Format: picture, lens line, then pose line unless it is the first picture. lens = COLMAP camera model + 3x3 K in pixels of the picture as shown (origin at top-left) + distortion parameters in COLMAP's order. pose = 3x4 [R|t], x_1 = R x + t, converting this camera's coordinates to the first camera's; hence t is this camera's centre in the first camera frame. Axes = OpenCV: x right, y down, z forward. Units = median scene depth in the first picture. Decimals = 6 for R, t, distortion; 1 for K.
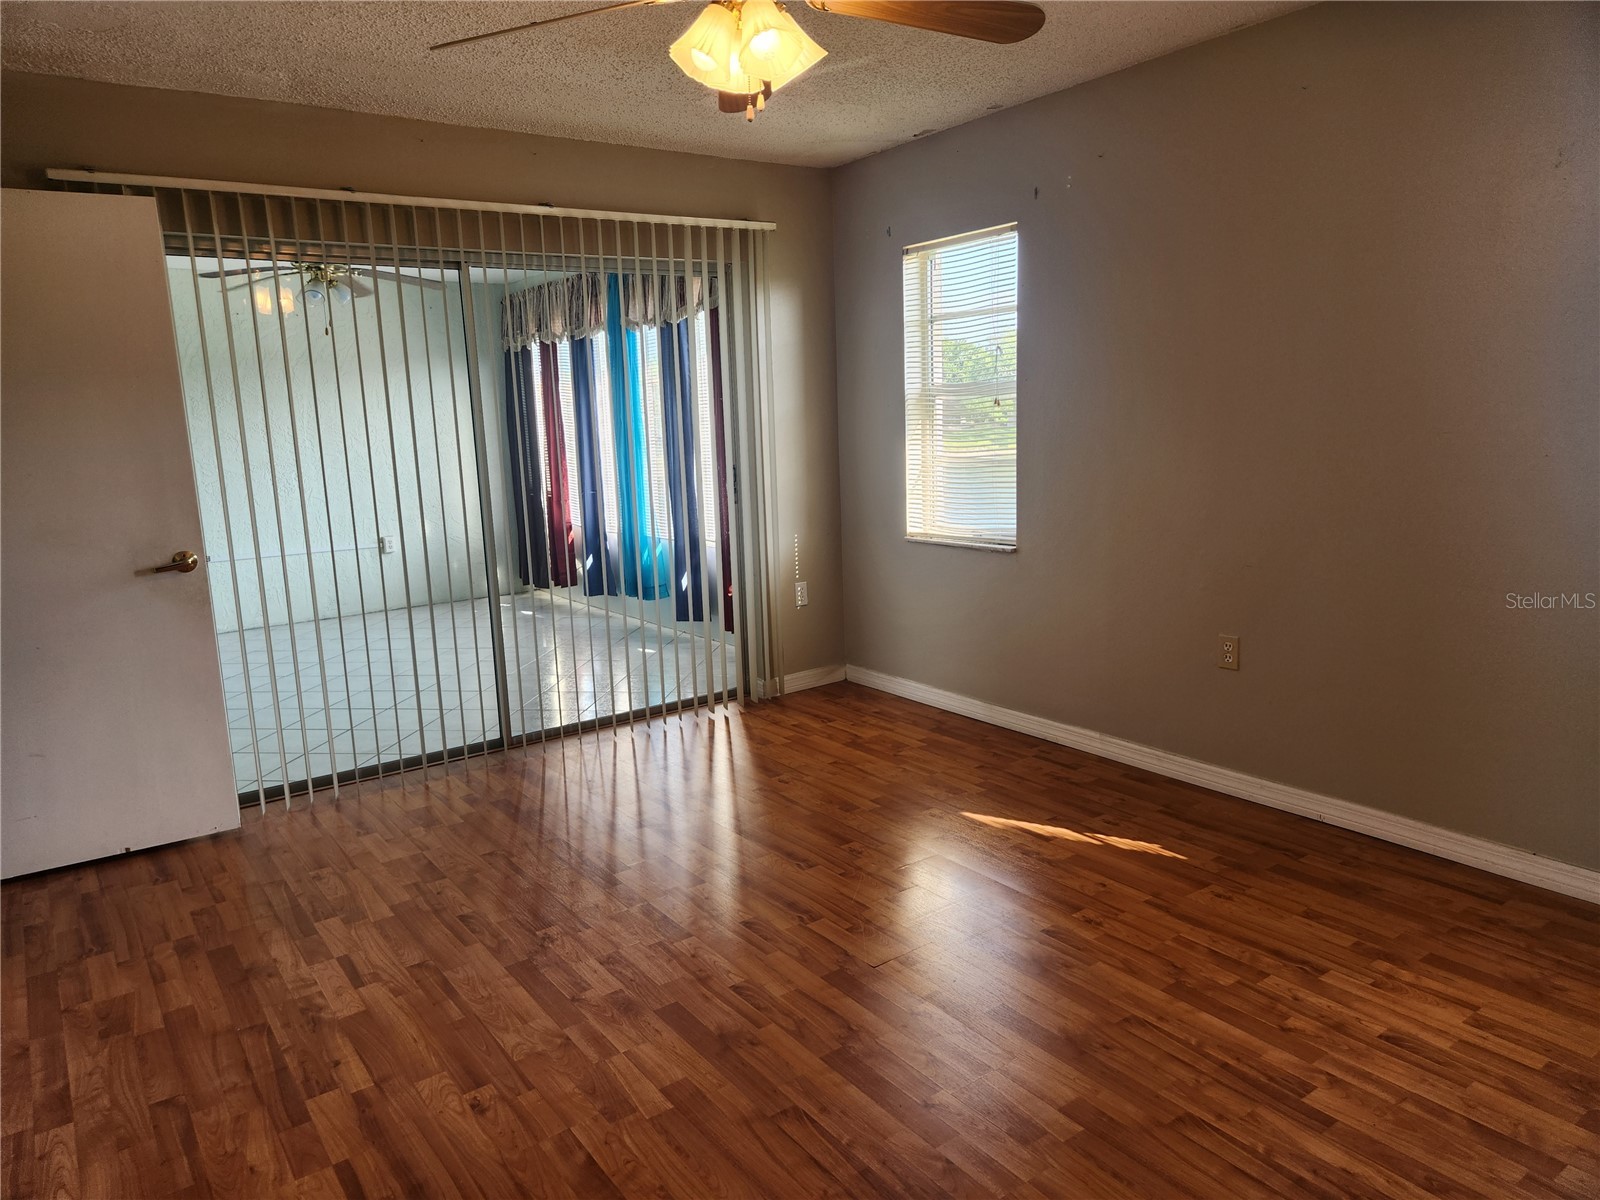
lens RADIAL K [[1063.9, 0, 785.4], [0, 1063.9, 608.5], [0, 0, 1]] dist [0.046621, -0.028837]
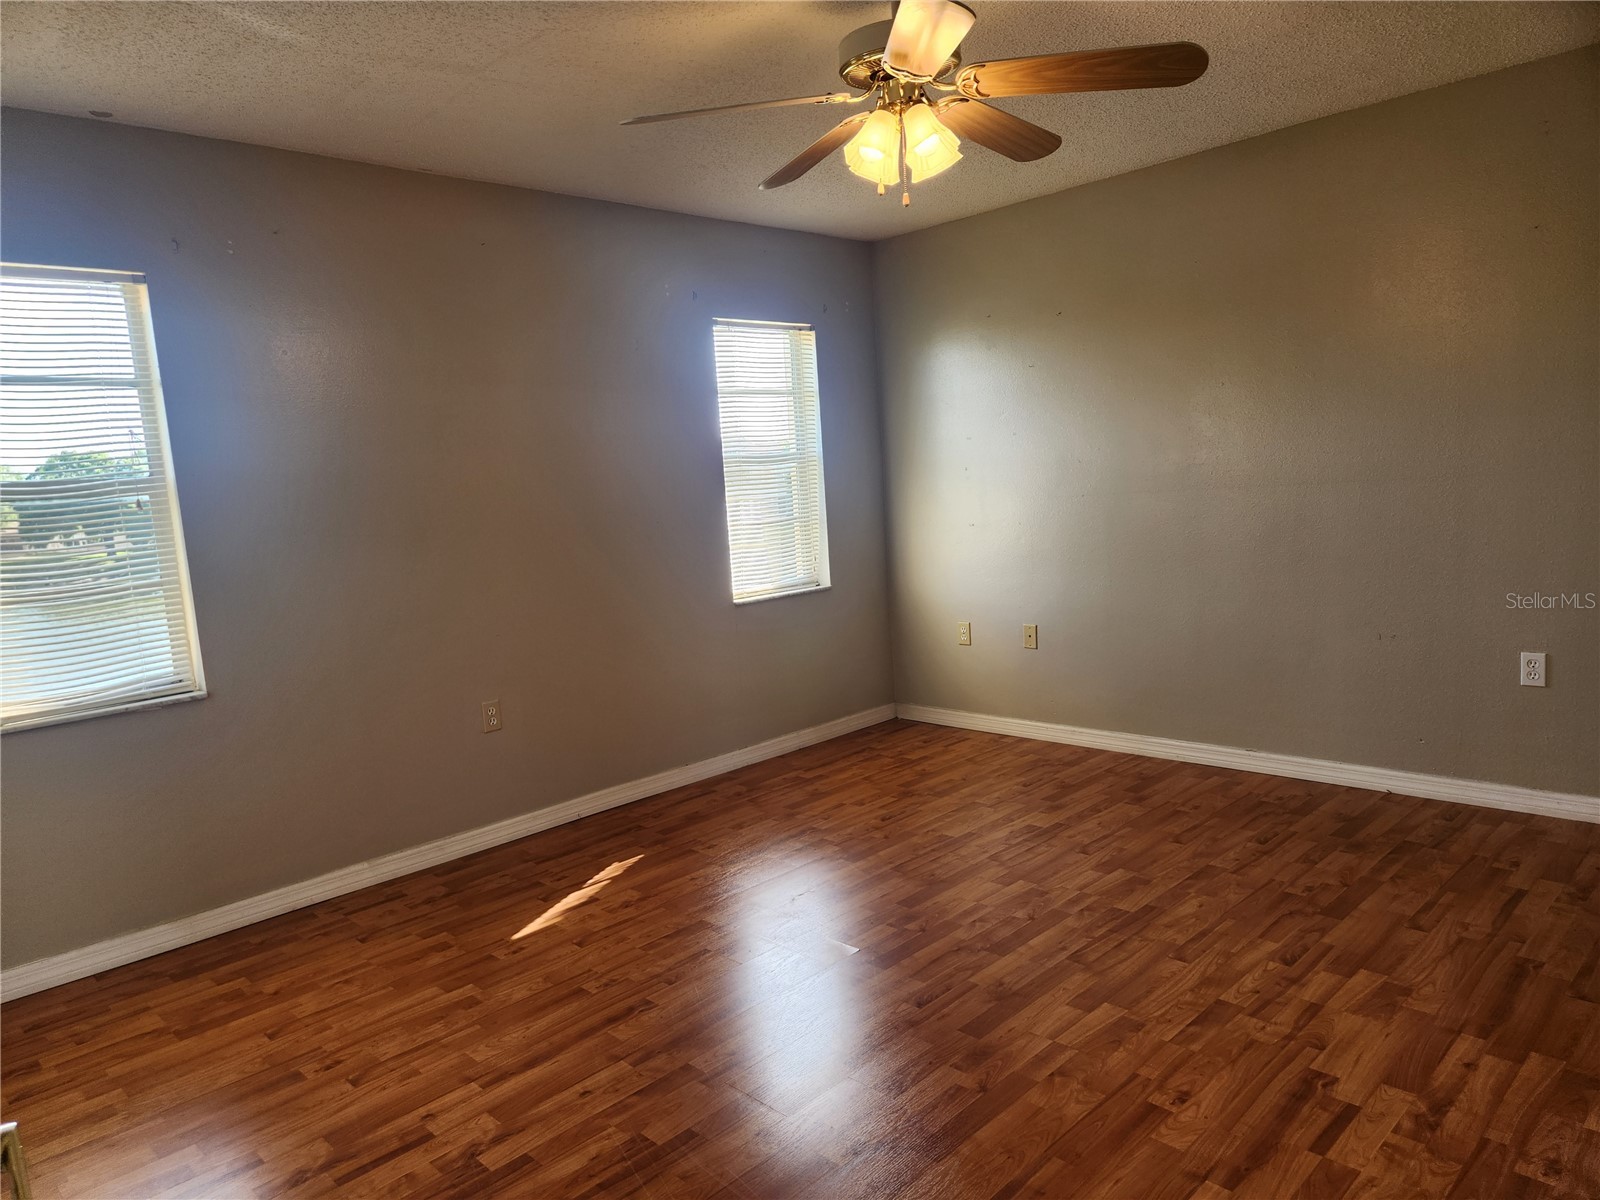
lens RADIAL K [[1063.9, 0, 791.4], [0, 1063.9, 604.1], [0, 0, 1]] dist [0.046621, -0.028837]
pose [[-0.147934, -0.074101, 0.986217, -0.860820], [0.256834, 0.960099, 0.110664, -0.134387], [-0.955066, 0.269665, -0.122999, 0.973580]]
